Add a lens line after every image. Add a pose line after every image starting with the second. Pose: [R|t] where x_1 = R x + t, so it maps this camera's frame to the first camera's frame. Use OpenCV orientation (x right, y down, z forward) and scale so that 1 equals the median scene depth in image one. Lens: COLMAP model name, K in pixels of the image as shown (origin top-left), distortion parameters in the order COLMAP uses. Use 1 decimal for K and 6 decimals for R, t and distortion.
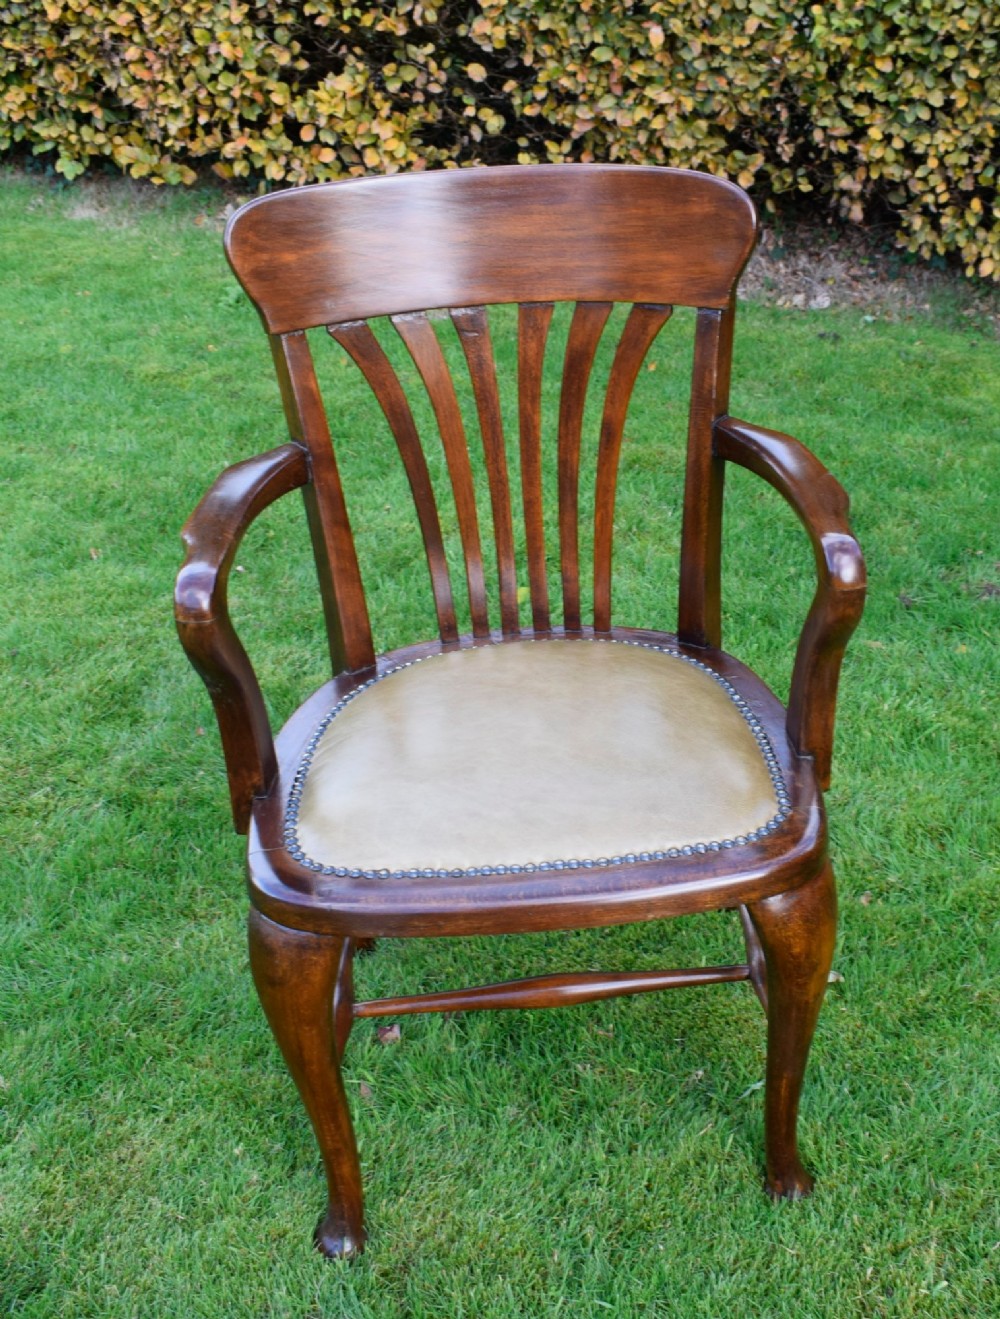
lens RADIAL K [[1558.9, 0, 656.4], [0, 1558.9, 663.9], [0, 0, 1]] dist [-0.026344, 0.017170]
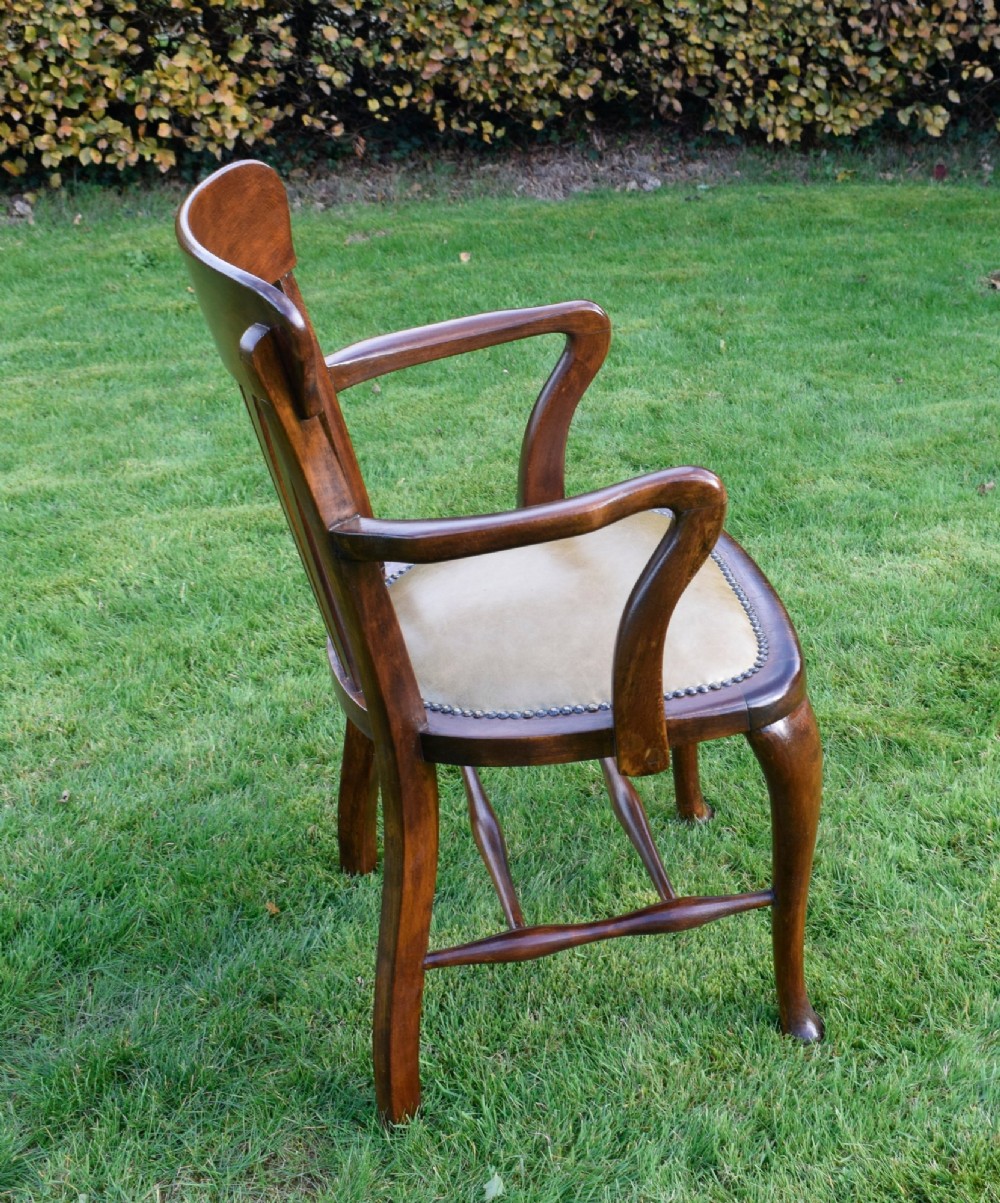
lens RADIAL K [[2070.9, 0, 631.5], [0, 2070.9, 600.8], [0, 0, 1]] dist [-0.028431, -0.012617]
pose [[0.851127, -0.216529, 0.478225, -0.785261], [0.288048, 0.954217, -0.080610, 0.212626], [-0.438876, 0.206360, 0.874530, -0.352801]]
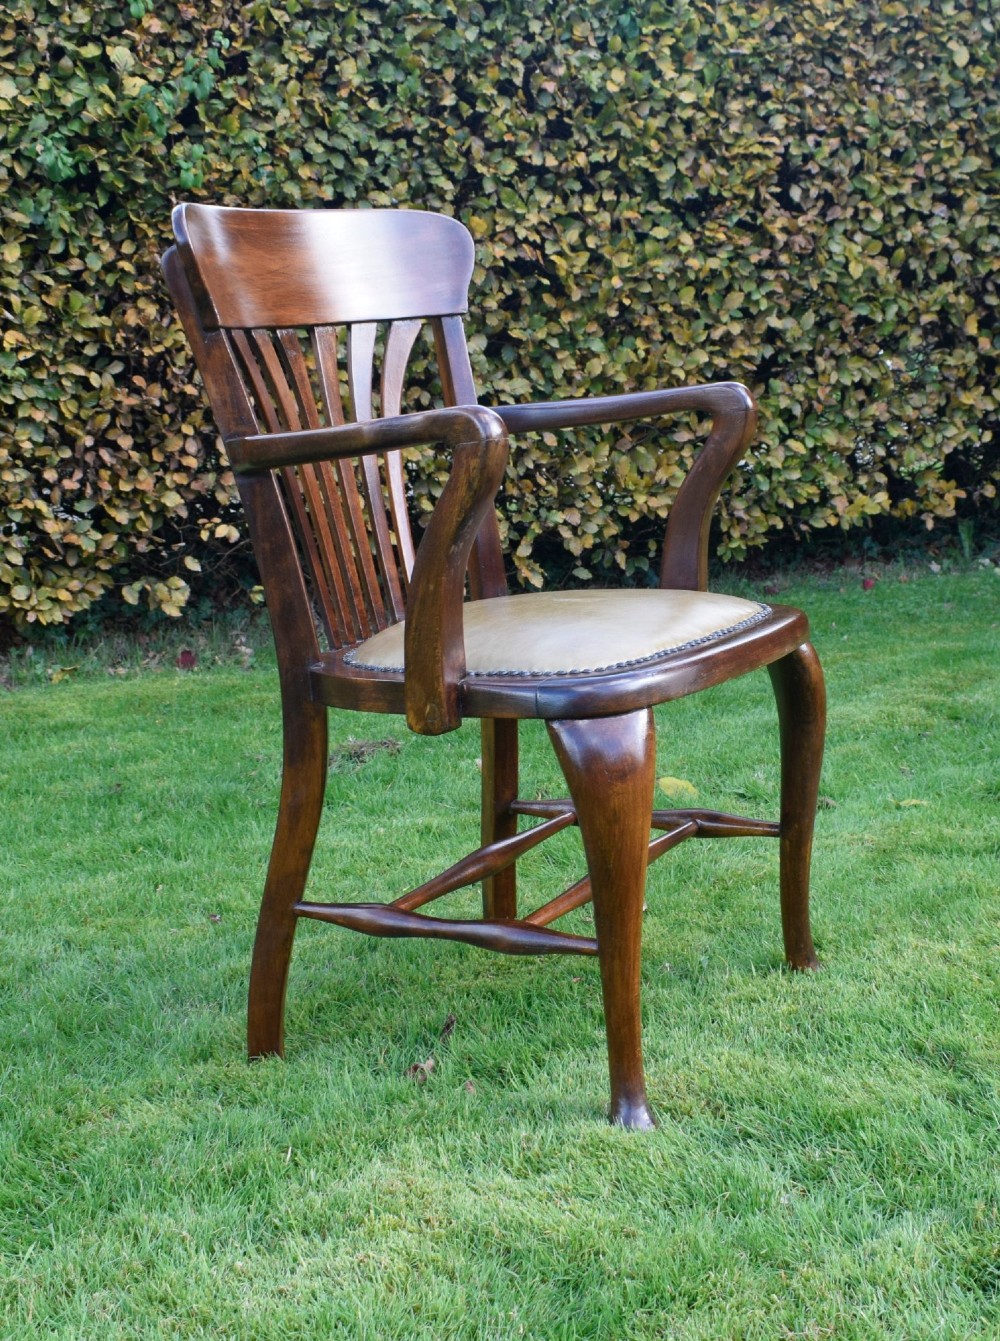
lens RADIAL K [[1892.1, 0, 539.8], [0, 1892.1, 671.4], [0, 0, 1]] dist [0.016108, 0.003304]
pose [[0.593398, -0.156350, 0.789578, -0.497294], [0.461522, 0.869772, -0.174622, 0.131738], [-0.659451, 0.468028, 0.588280, 0.098886]]
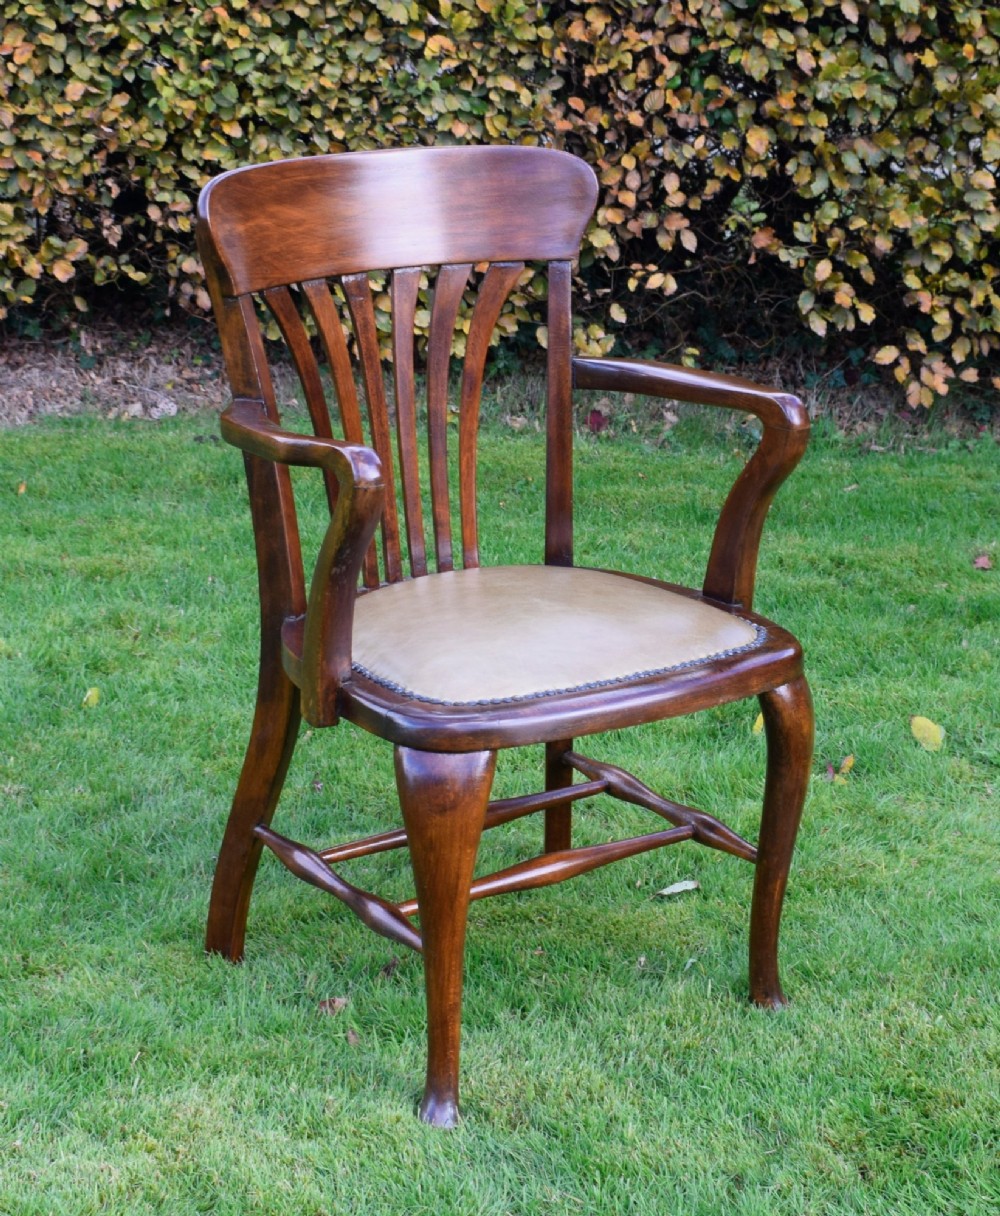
lens RADIAL K [[2657.4, 0, 513.6], [0, 2657.4, 609.6], [0, 0, 1]] dist [0.019848, 0.051667]
pose [[0.876512, -0.108853, 0.468912, -0.422249], [0.211774, 0.961967, -0.172546, 0.158101], [-0.432295, 0.250542, 0.866227, -0.284480]]
